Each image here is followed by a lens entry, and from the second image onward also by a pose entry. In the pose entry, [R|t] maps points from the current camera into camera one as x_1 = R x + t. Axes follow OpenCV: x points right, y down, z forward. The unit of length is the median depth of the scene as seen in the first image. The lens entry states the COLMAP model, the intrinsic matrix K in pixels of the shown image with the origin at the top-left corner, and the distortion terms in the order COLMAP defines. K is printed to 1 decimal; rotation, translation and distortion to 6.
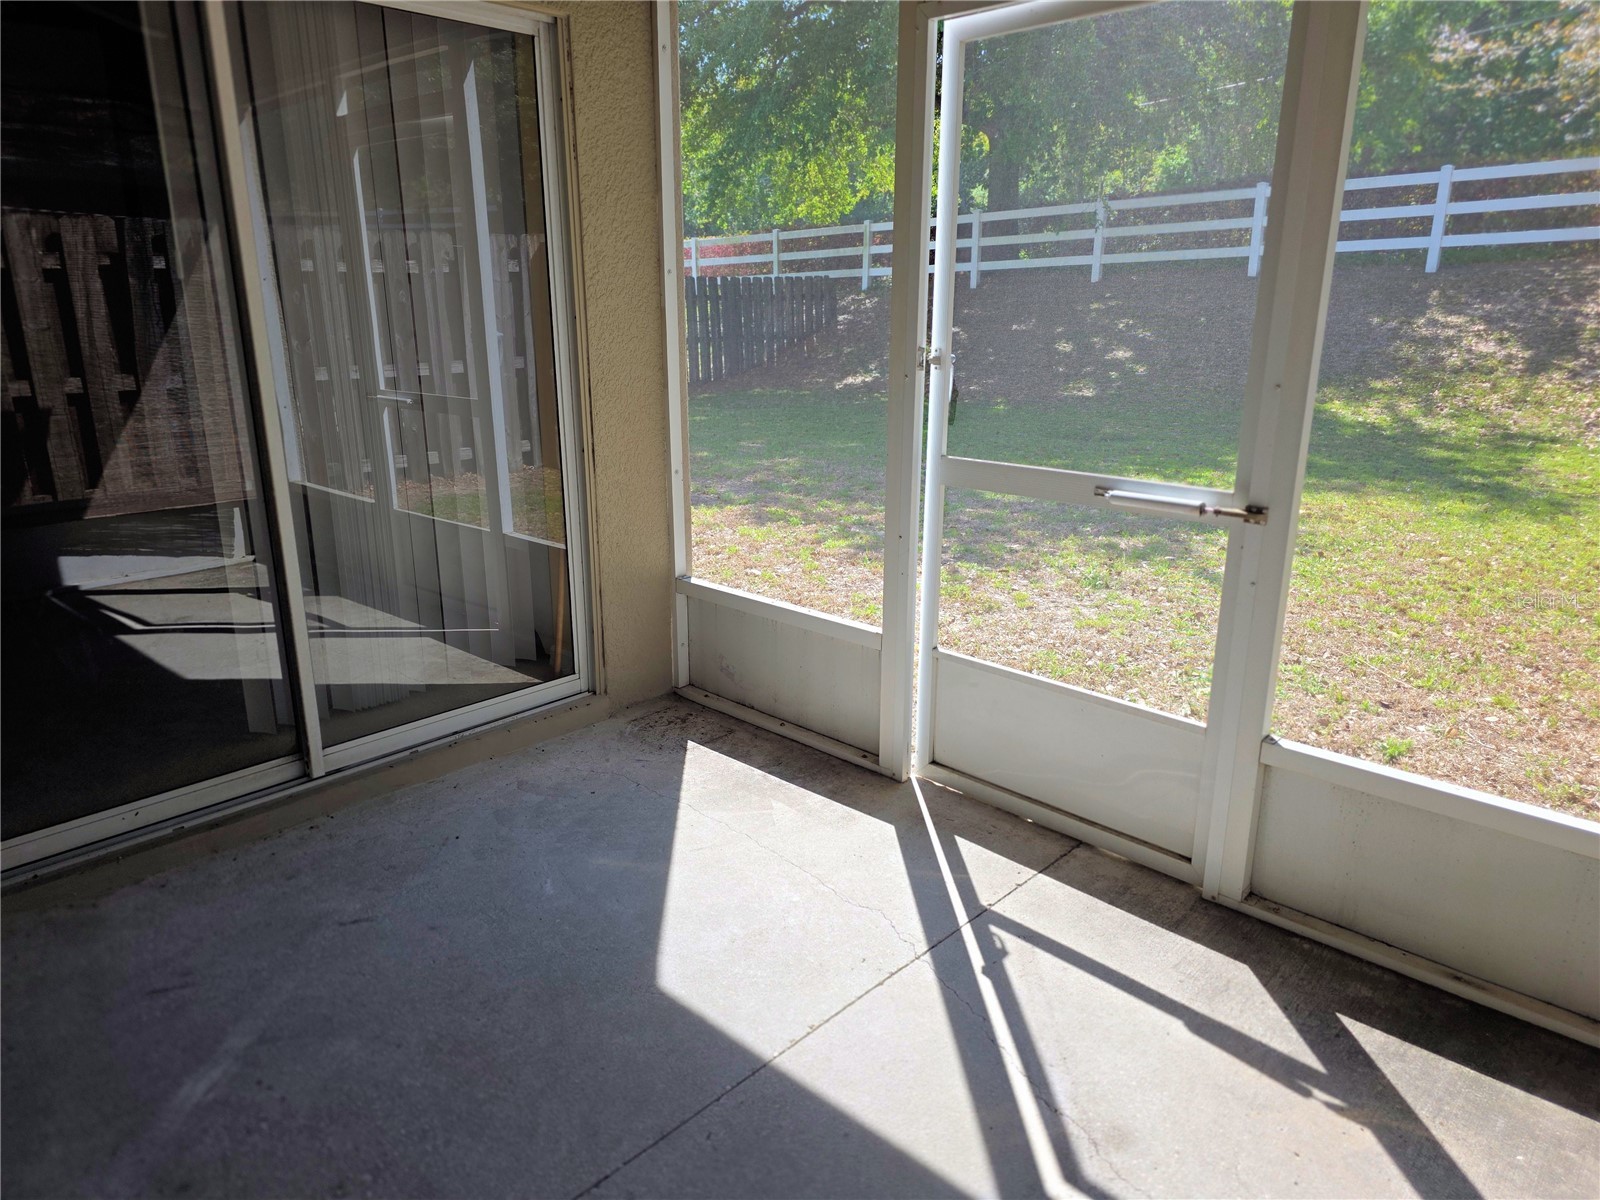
lens RADIAL K [[1059.5, 0, 797.7], [0, 1059.5, 601.9], [0, 0, 1]] dist [0.002322, 0.000423]
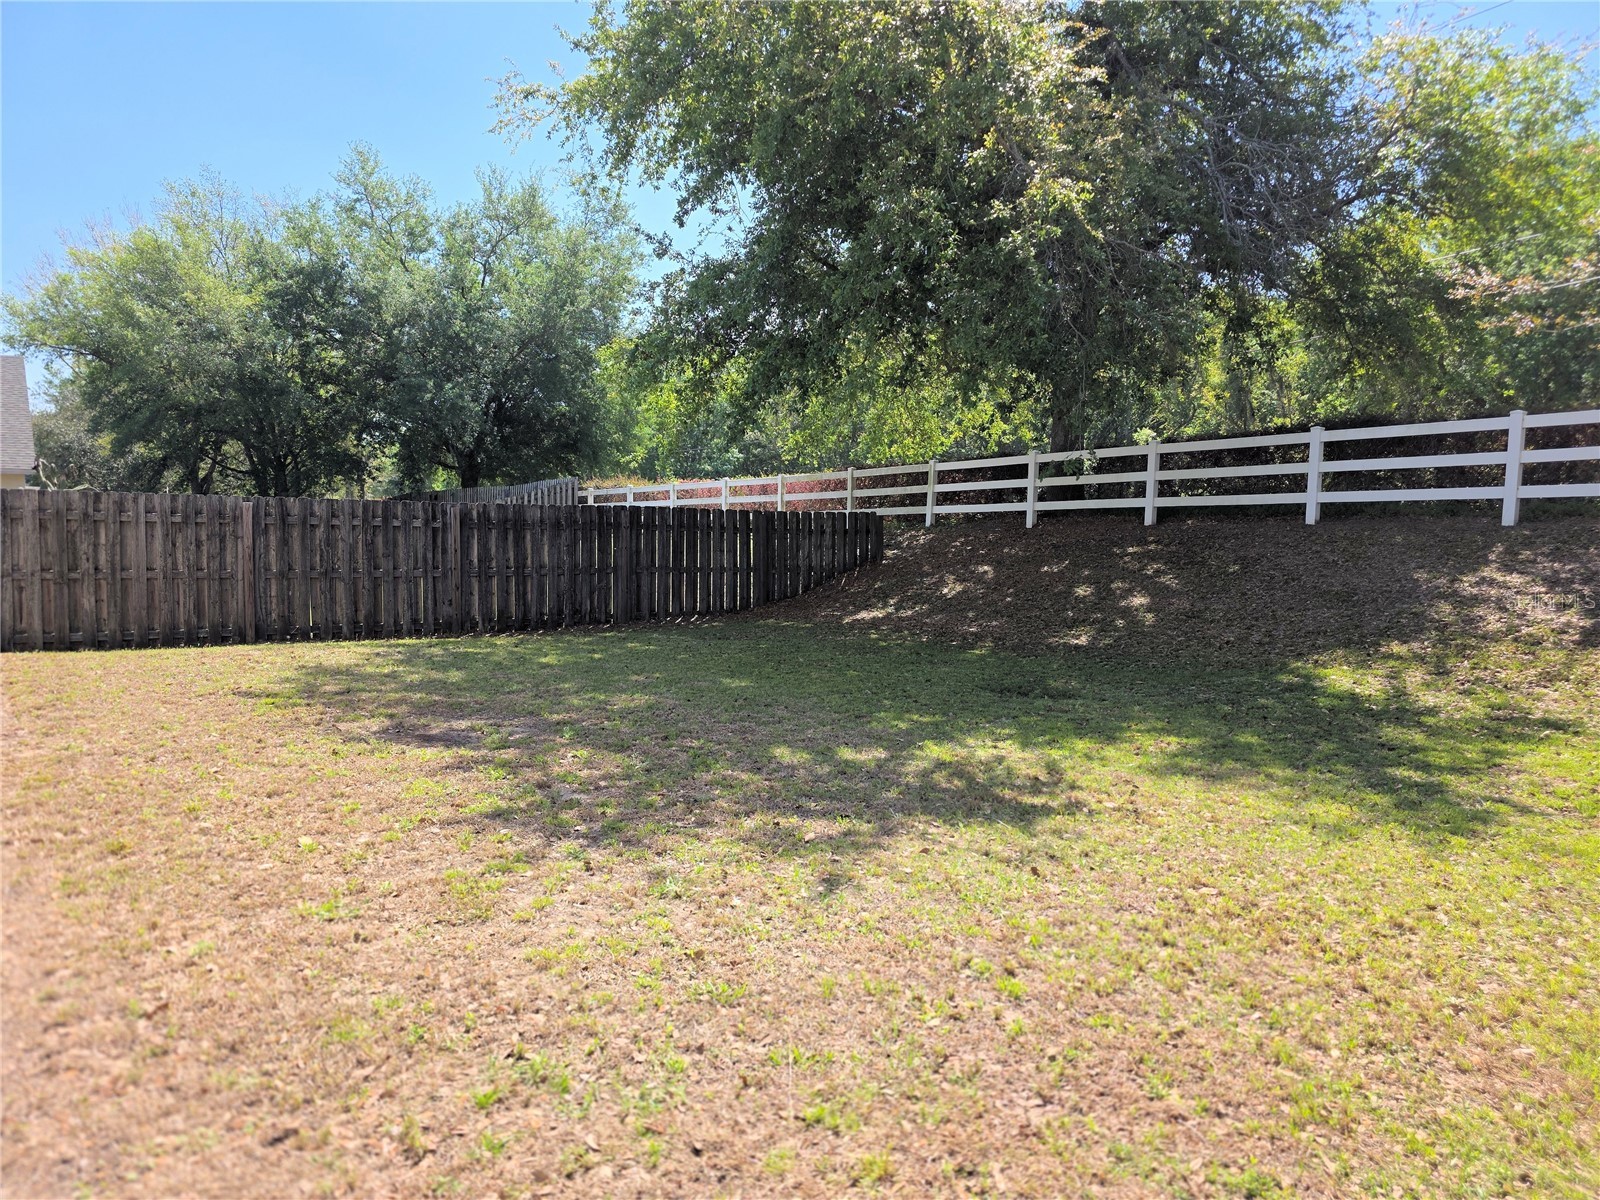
lens RADIAL K [[1059.5, 0, 800.0], [0, 1059.5, 597.0], [0, 0, 1]] dist [0.002322, 0.000423]
pose [[0.966952, 0.040732, -0.251685, 0.245709], [-0.091826, 0.976546, -0.194744, -0.026438], [0.237850, 0.211420, 0.948013, 0.037745]]
